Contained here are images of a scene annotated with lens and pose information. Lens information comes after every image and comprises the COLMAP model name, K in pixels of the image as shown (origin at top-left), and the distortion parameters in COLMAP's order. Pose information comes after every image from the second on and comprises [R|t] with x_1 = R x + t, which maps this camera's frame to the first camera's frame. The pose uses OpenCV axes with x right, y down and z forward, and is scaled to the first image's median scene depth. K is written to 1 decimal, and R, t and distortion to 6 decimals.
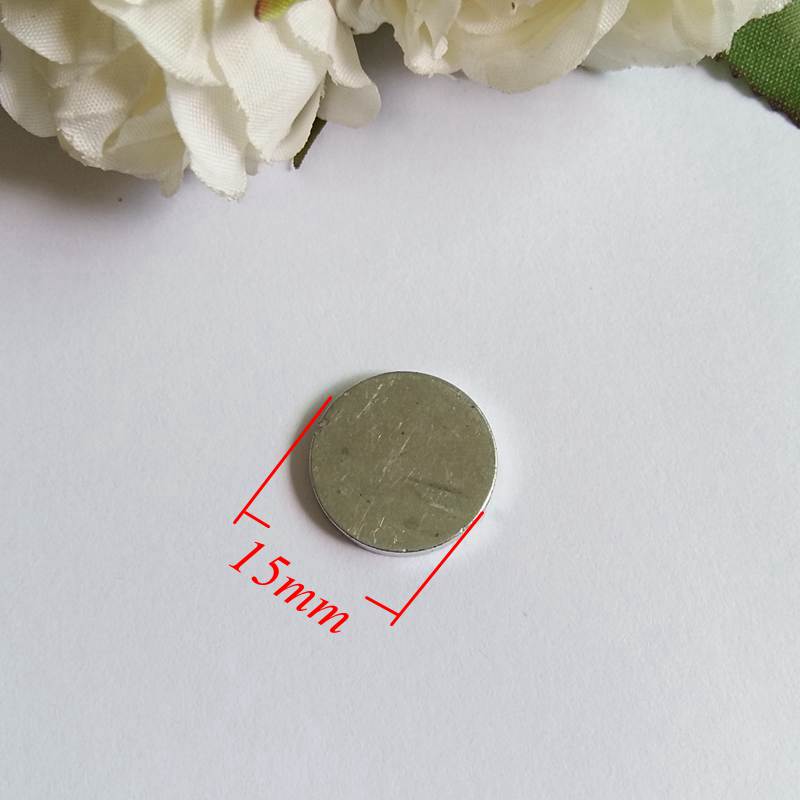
lens RADIAL K [[1215.0, 0, 400.0], [0, 1215.0, 400.0], [0, 0, 1]] dist [-0.114757, -0.072162]
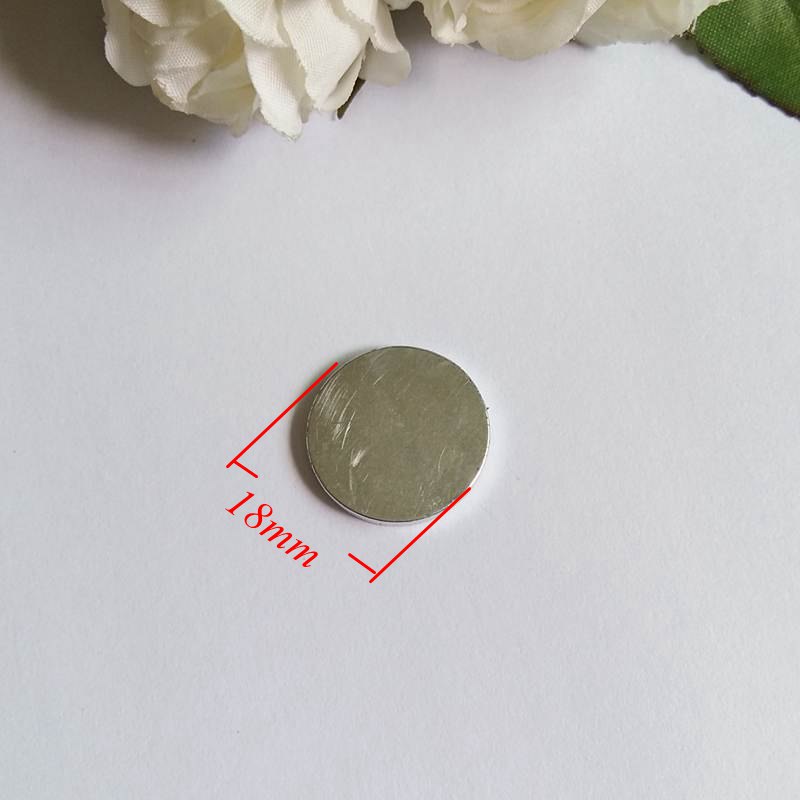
lens RADIAL K [[1215.0, 0, 400.0], [0, 1215.0, 400.0], [0, 0, 1]] dist [-0.114757, -0.072162]
pose [[0.999601, 0.027634, -0.005881, -0.011282], [-0.027522, 0.999454, 0.018269, 0.077596], [0.006383, -0.018100, 0.999816, -0.252754]]
